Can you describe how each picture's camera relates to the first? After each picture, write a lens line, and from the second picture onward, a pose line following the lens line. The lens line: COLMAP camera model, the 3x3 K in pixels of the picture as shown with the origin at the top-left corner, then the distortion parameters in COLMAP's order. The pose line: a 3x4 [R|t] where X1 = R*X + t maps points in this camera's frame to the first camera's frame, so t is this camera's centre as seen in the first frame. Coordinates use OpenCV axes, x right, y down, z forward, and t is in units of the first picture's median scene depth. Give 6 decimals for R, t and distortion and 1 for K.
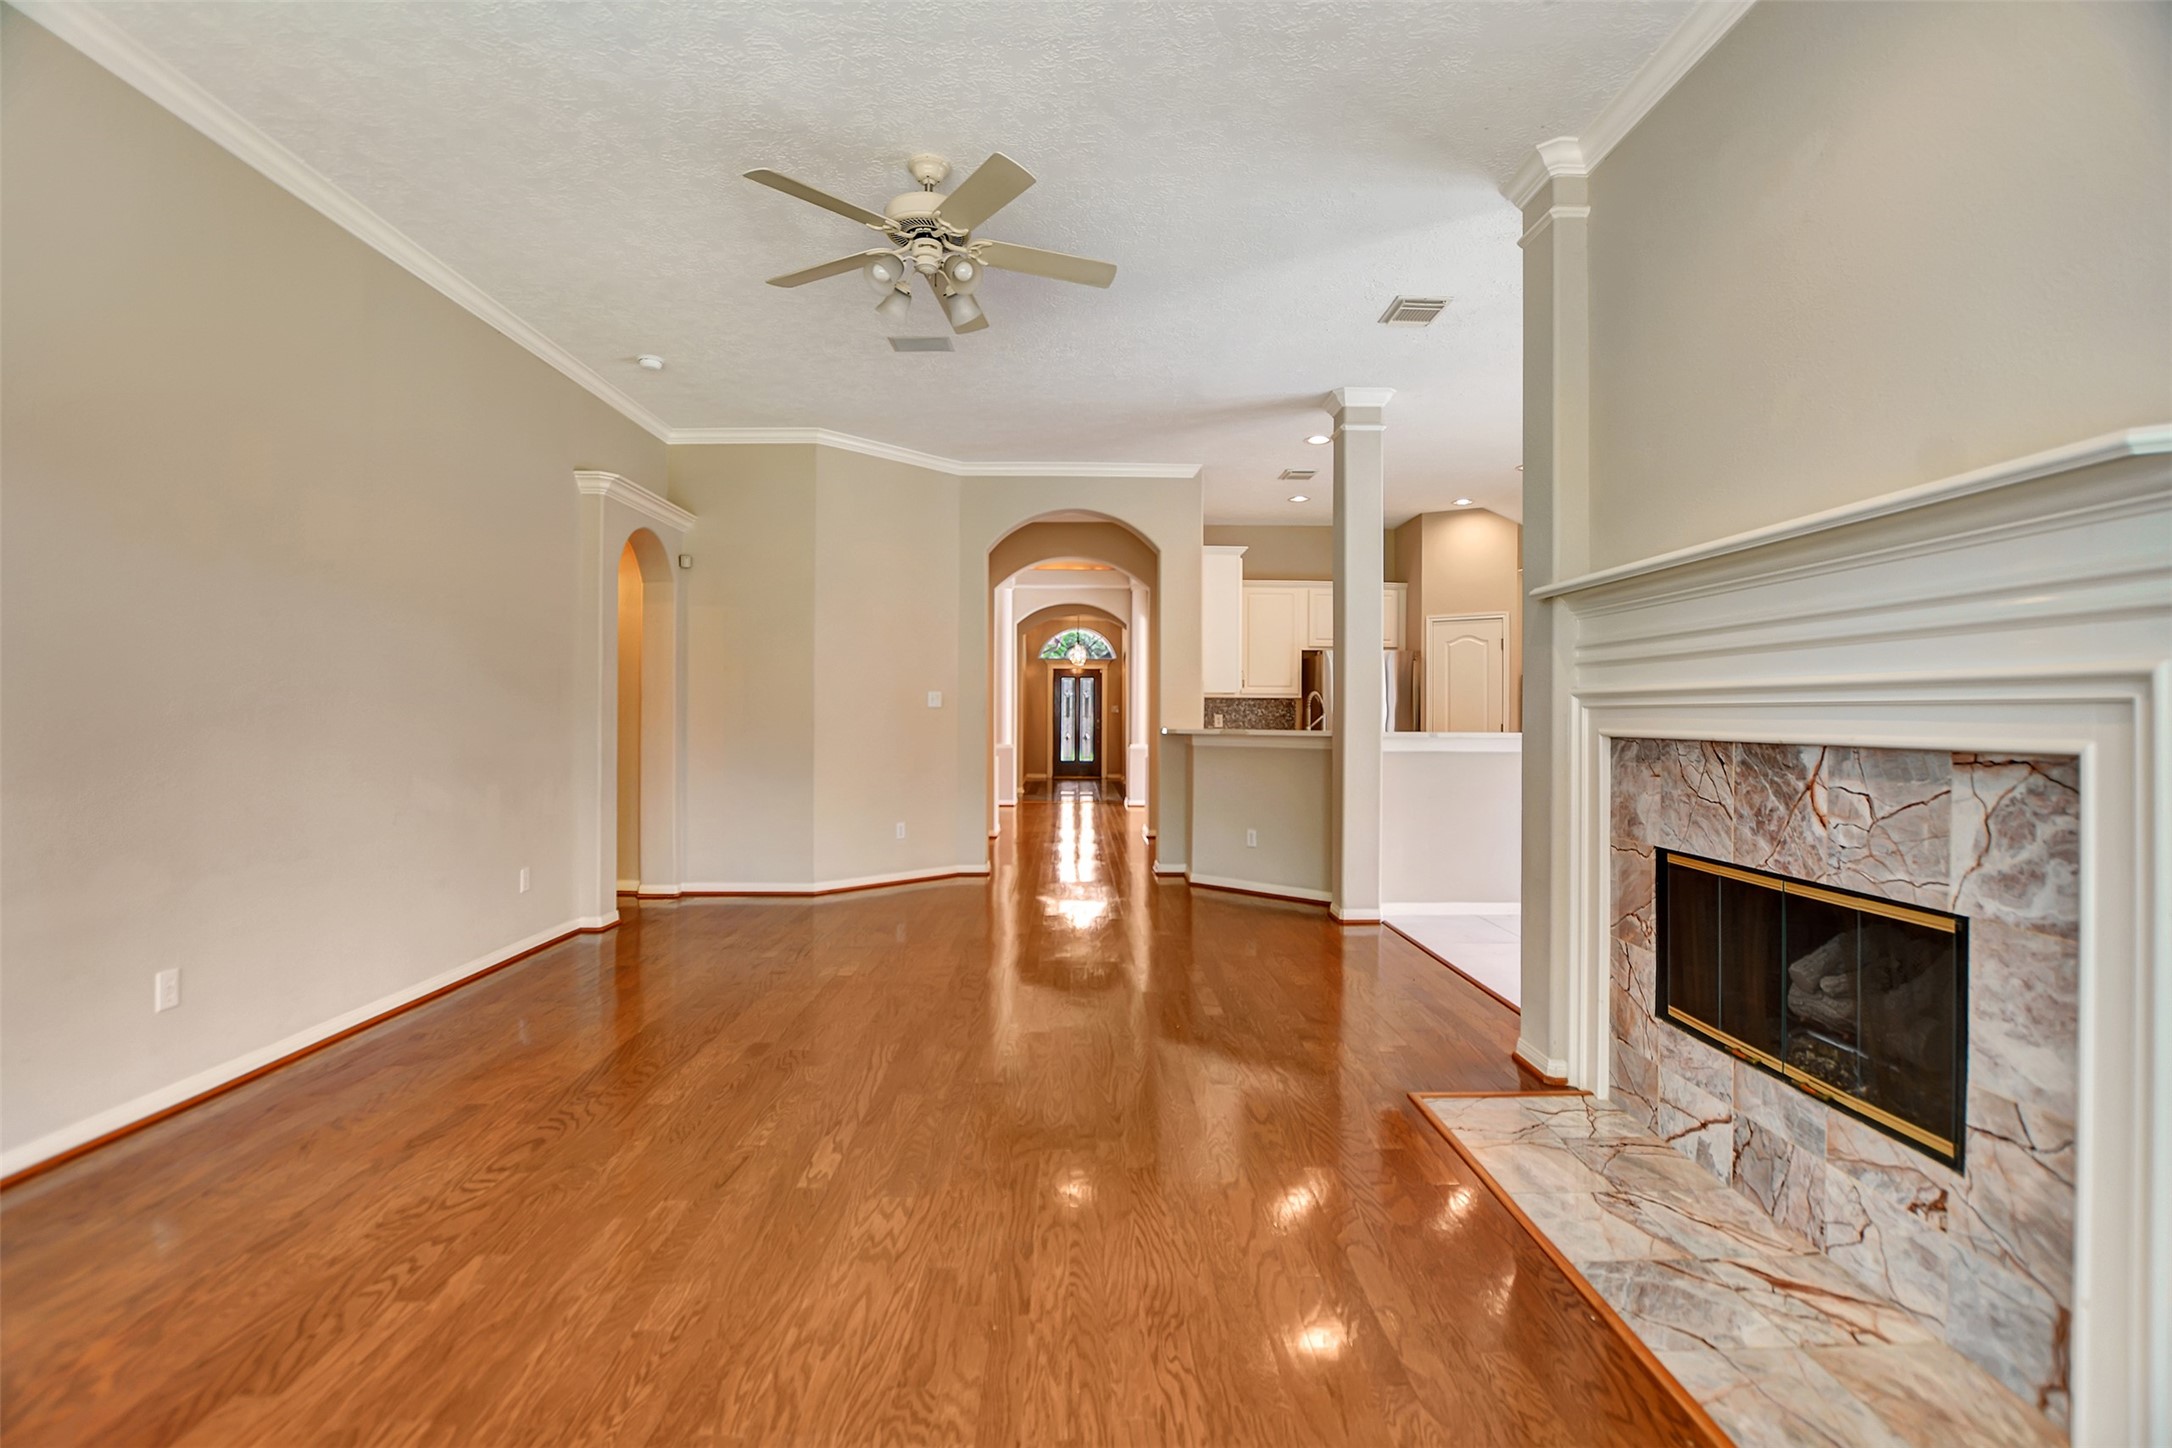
lens RADIAL K [[974.1, 0, 1085.7], [0, 974.1, 706.9], [0, 0, 1]] dist [-0.030767, 0.003365]
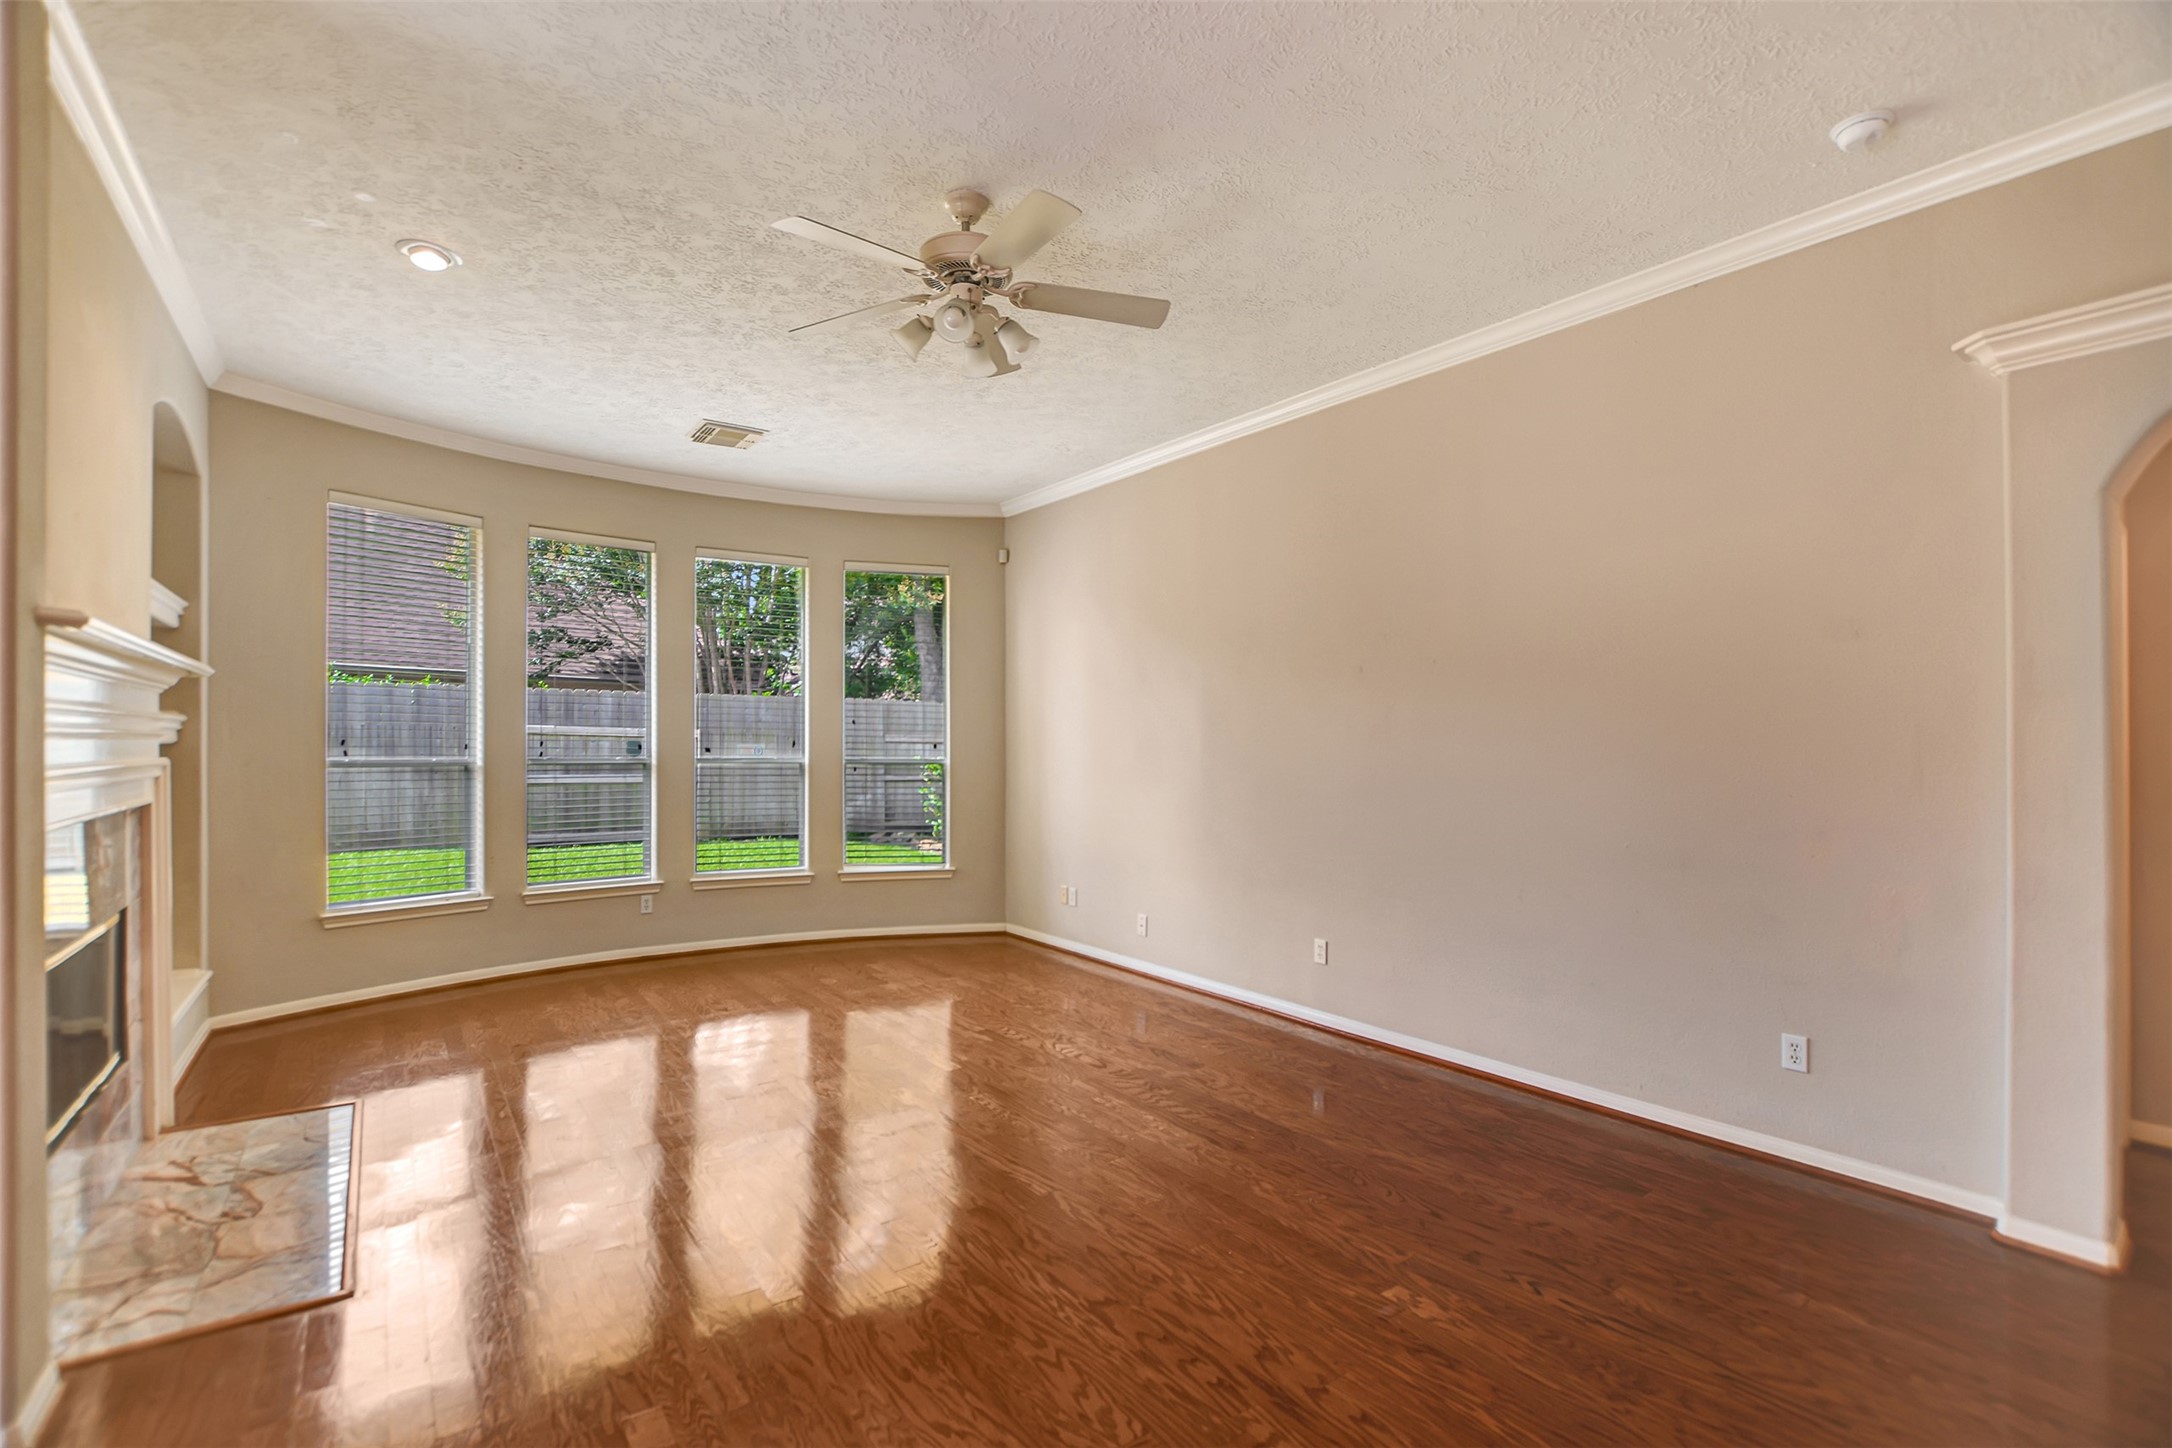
lens RADIAL K [[963.8, 0, 1076.6], [0, 963.8, 742.2], [0, 0, 1]] dist [-0.027284, 0.000737]
pose [[-0.815107, -0.012301, -0.579180, 0.357597], [-0.004745, 0.999883, -0.014558, -0.038449], [0.579291, -0.009118, -0.815070, 2.306425]]
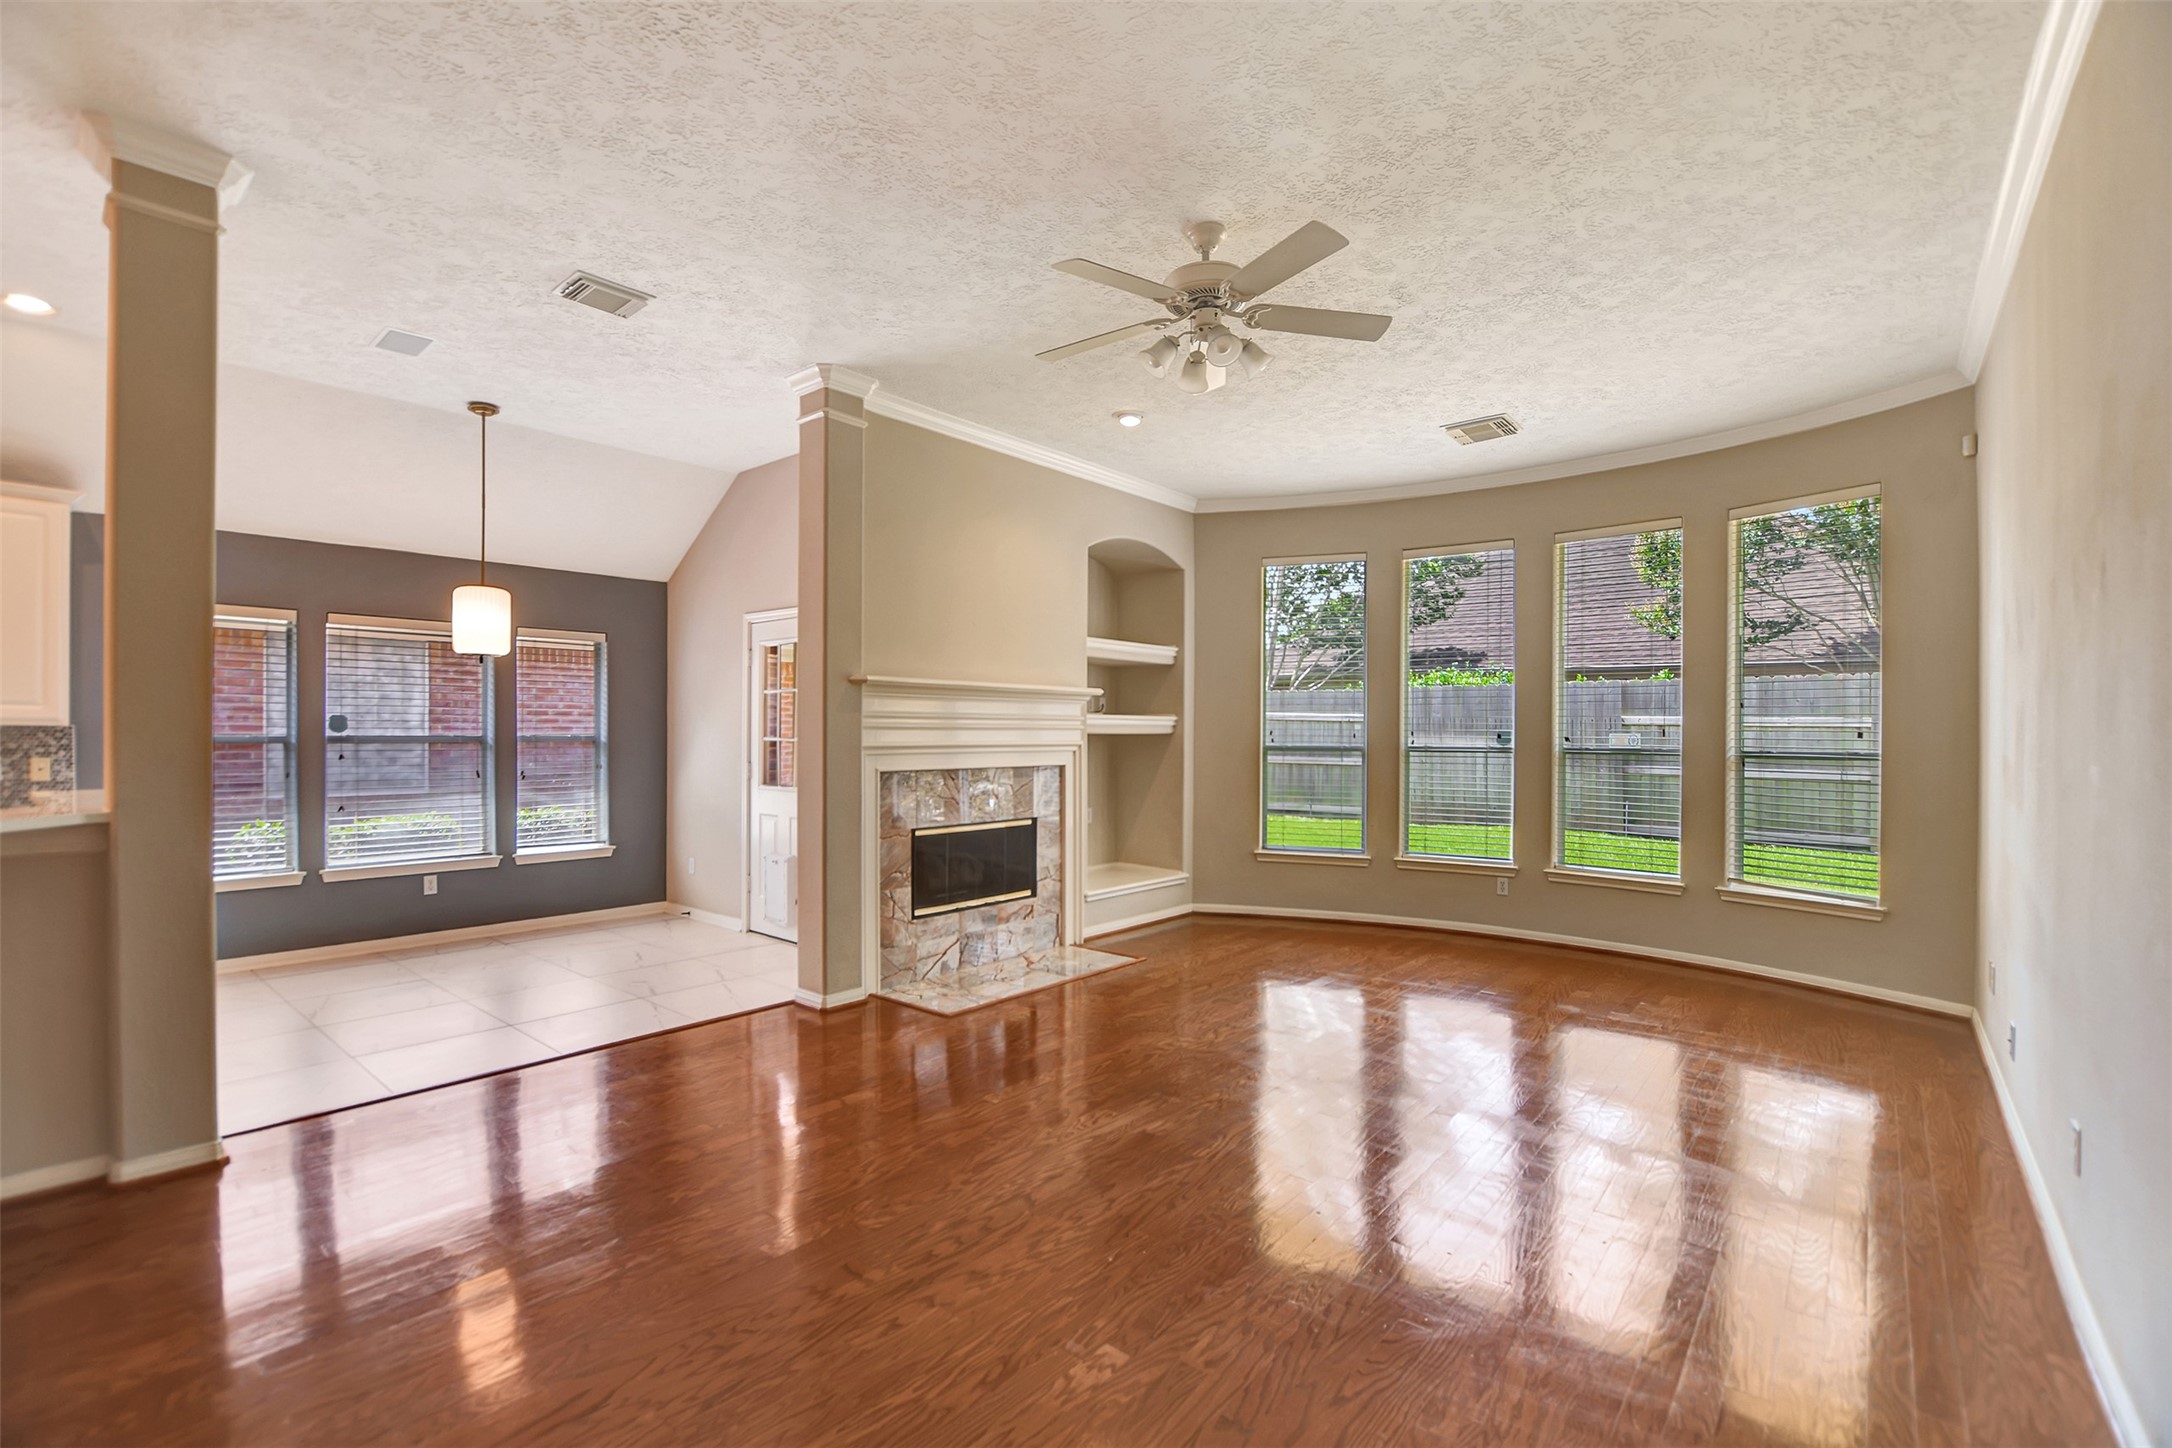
lens RADIAL K [[963.8, 0, 1076.6], [0, 963.8, 742.2], [0, 0, 1]] dist [-0.027284, 0.000737]
pose [[-0.757196, -0.014235, 0.653032, -0.920378], [-0.013889, 0.999887, 0.005692, -0.039832], [-0.653040, -0.004760, -0.757309, 2.359839]]
